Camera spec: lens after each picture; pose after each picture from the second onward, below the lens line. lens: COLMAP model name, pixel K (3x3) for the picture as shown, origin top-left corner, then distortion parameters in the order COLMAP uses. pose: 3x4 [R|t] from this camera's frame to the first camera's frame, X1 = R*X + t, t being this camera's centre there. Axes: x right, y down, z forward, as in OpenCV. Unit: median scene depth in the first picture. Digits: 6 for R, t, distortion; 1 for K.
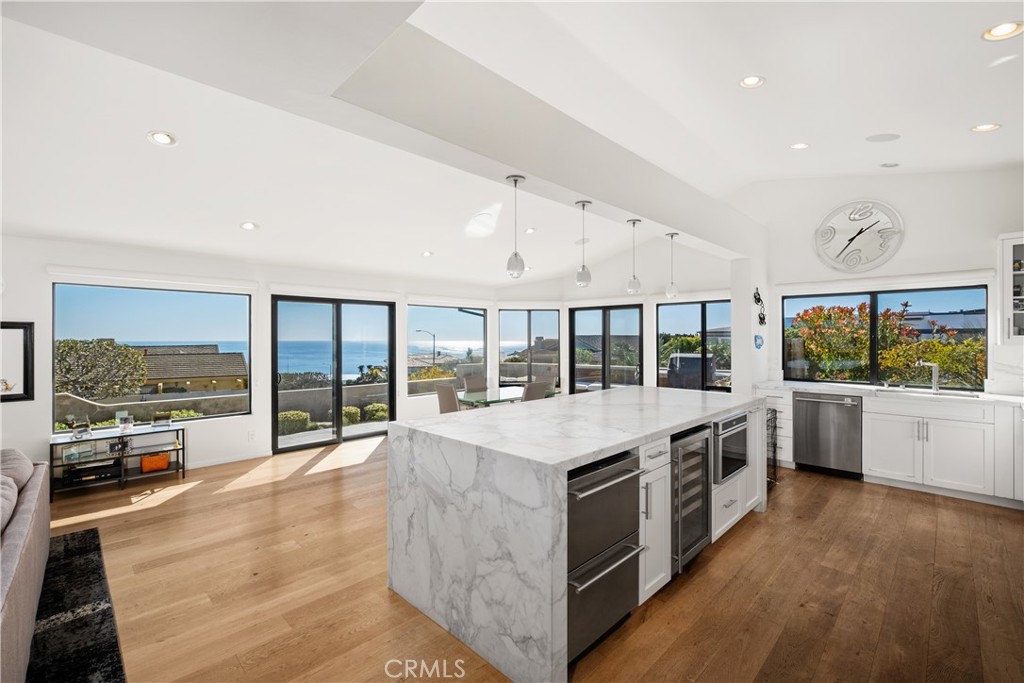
lens RADIAL K [[443.8, 0, 512.8], [0, 443.8, 335.7], [0, 0, 1]] dist [-0.006700, -0.000767]
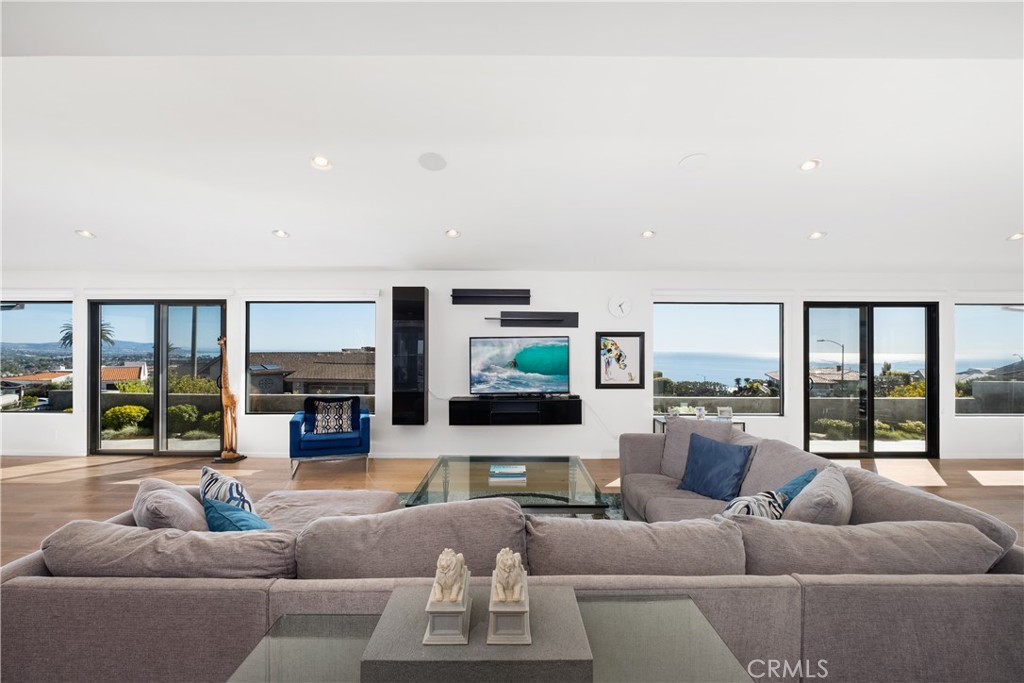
lens RADIAL K [[443.8, 0, 516.4], [0, 443.8, 349.4], [0, 0, 1]] dist [-0.006700, -0.000767]
pose [[0.710150, 0.005571, -0.704028, -0.276086], [-0.001440, 0.999978, 0.006460, 0.010811], [0.704049, -0.003573, 0.710143, -0.176474]]
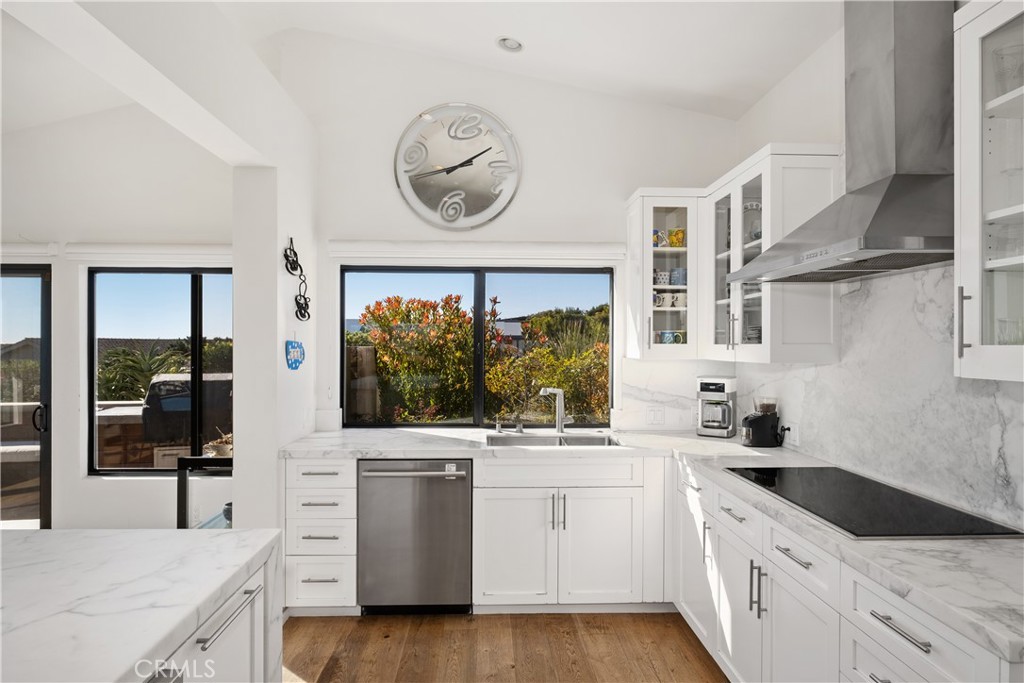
lens RADIAL K [[572.3, 0, 510.7], [0, 572.3, 341.4], [0, 0, 1]] dist [0.000853, 0.000527]
pose [[0.683488, 0.005250, 0.729942, 0.228073], [-0.006501, 0.999978, -0.001105, -0.001170], [-0.729932, -0.003990, 0.683508, 0.354553]]
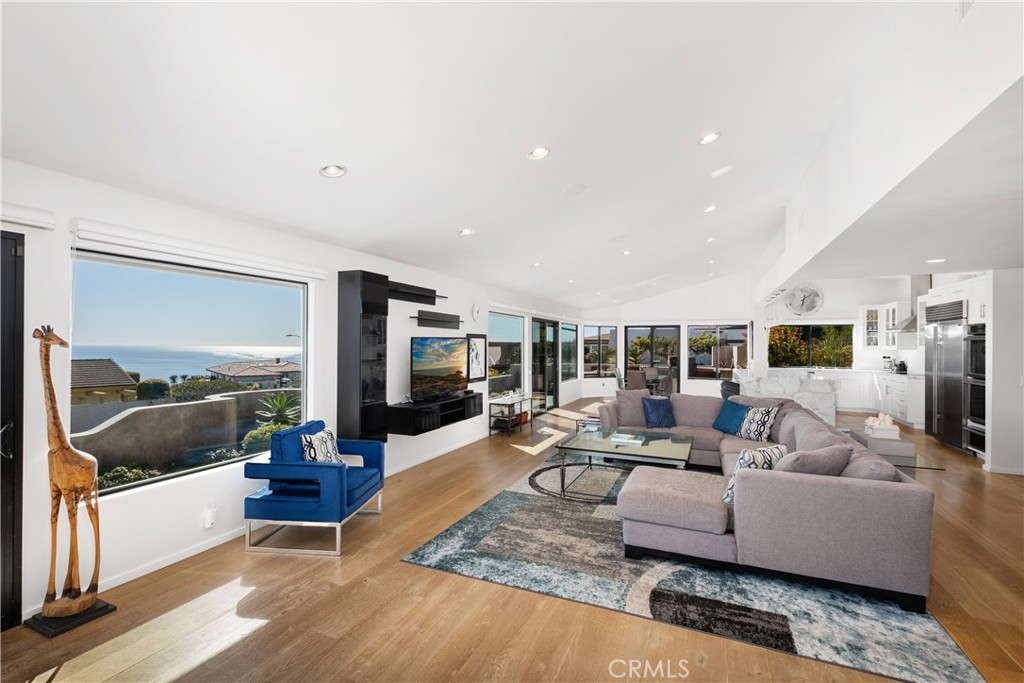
lens RADIAL K [[443.8, 0, 505.7], [0, 443.8, 341.7], [0, 0, 1]] dist [-0.006700, -0.000767]
pose [[0.935455, 0.008790, 0.353335, -1.113026], [-0.008162, 0.999961, -0.003268, 0.001847], [-0.353351, 0.000173, 0.935491, -0.431089]]
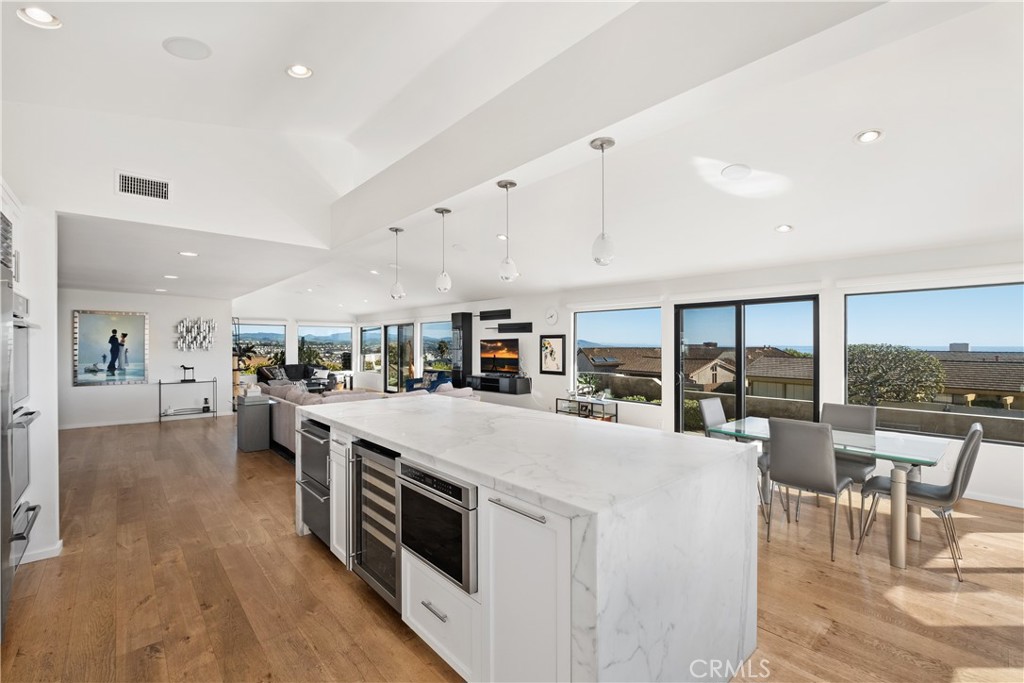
lens RADIAL K [[443.8, 0, 506.8], [0, 443.8, 341.8], [0, 0, 1]] dist [-0.006700, -0.000767]
pose [[-0.064800, -0.001931, -0.997896, 0.574779], [0.004736, 0.999986, -0.002242, 0.003102], [0.997887, -0.004871, -0.064790, 0.597420]]
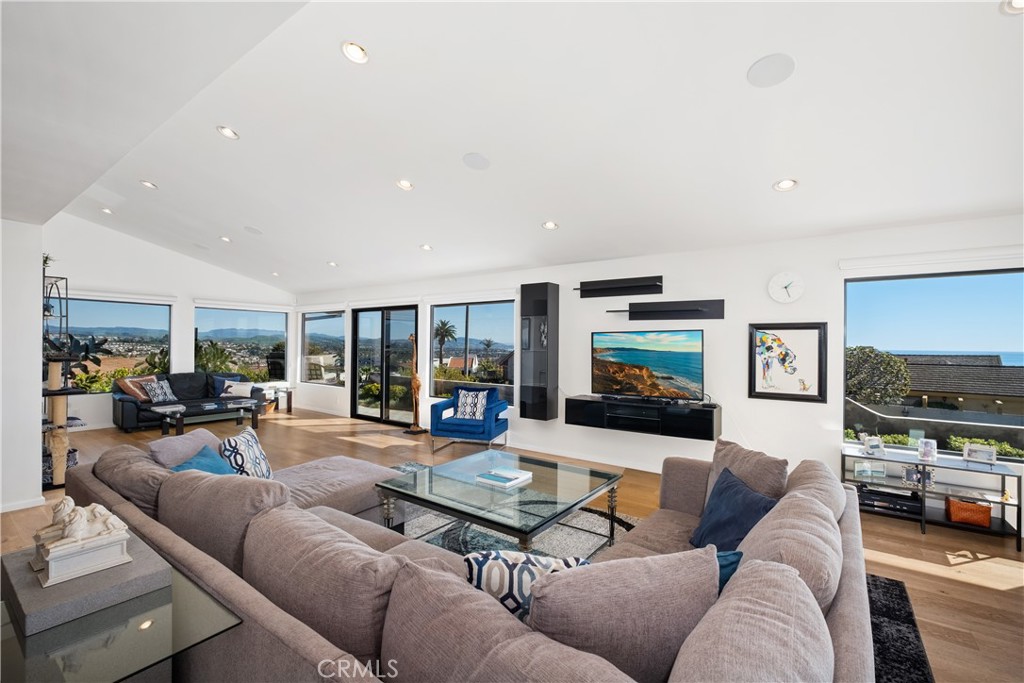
lens RADIAL K [[443.8, 0, 508.7], [0, 443.8, 340.3], [0, 0, 1]] dist [-0.006700, -0.000767]
pose [[0.150537, -0.003403, -0.988599, -0.166159], [-0.005348, 0.999977, -0.004256, 0.011970], [0.988590, 0.005927, 0.150515, 0.116806]]
